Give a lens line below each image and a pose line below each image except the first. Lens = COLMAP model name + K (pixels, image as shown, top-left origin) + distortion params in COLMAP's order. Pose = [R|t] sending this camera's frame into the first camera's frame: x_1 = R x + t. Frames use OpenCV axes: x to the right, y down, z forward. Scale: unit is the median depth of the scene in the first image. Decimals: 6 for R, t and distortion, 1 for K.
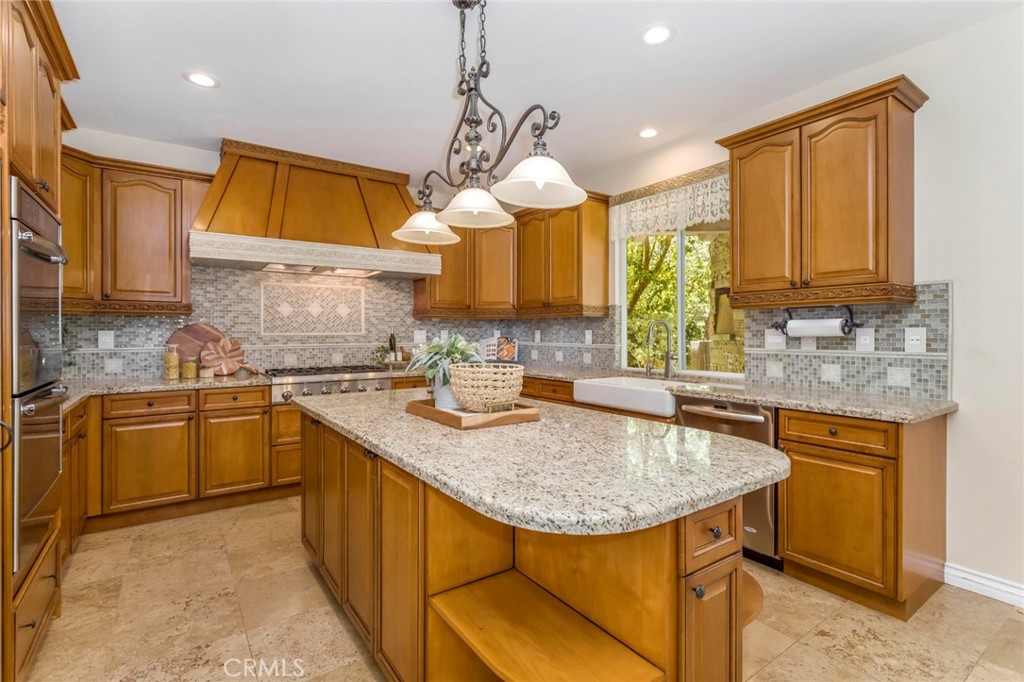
lens RADIAL K [[485.5, 0, 513.7], [0, 485.5, 333.9], [0, 0, 1]] dist [0.000710, 0.000929]
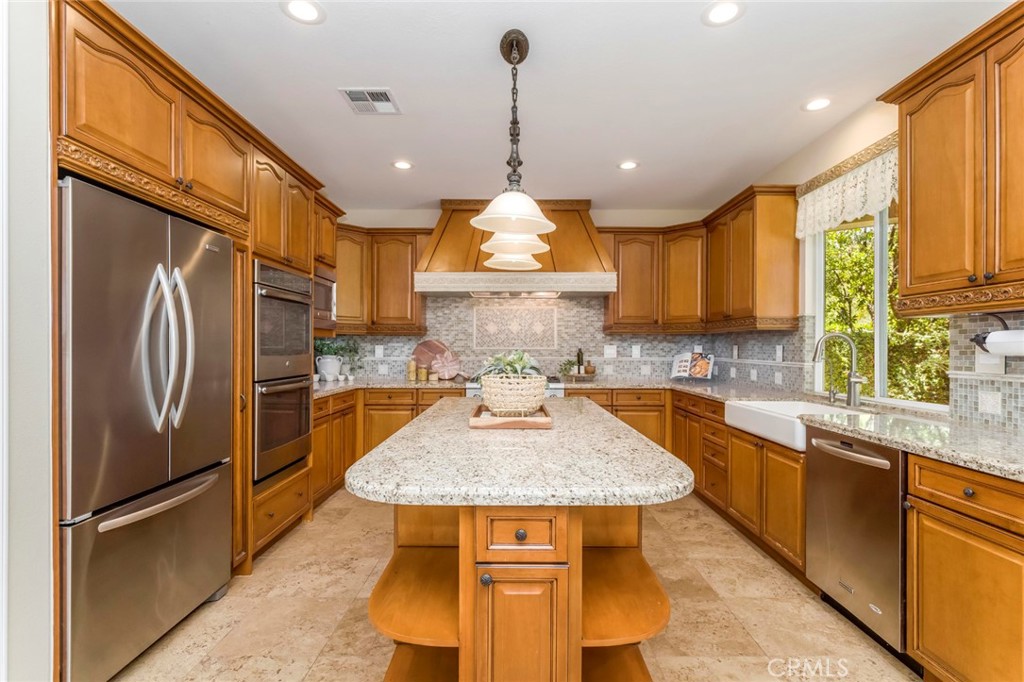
lens RADIAL K [[486.3, 0, 515.1], [0, 486.3, 347.9], [0, 0, 1]] dist [0.001710, 0.001375]
pose [[0.818701, 0.004620, -0.574202, 0.303010], [-0.005962, 0.999982, -0.000456, -0.000428], [0.574189, 0.003797, 0.818714, 0.034670]]
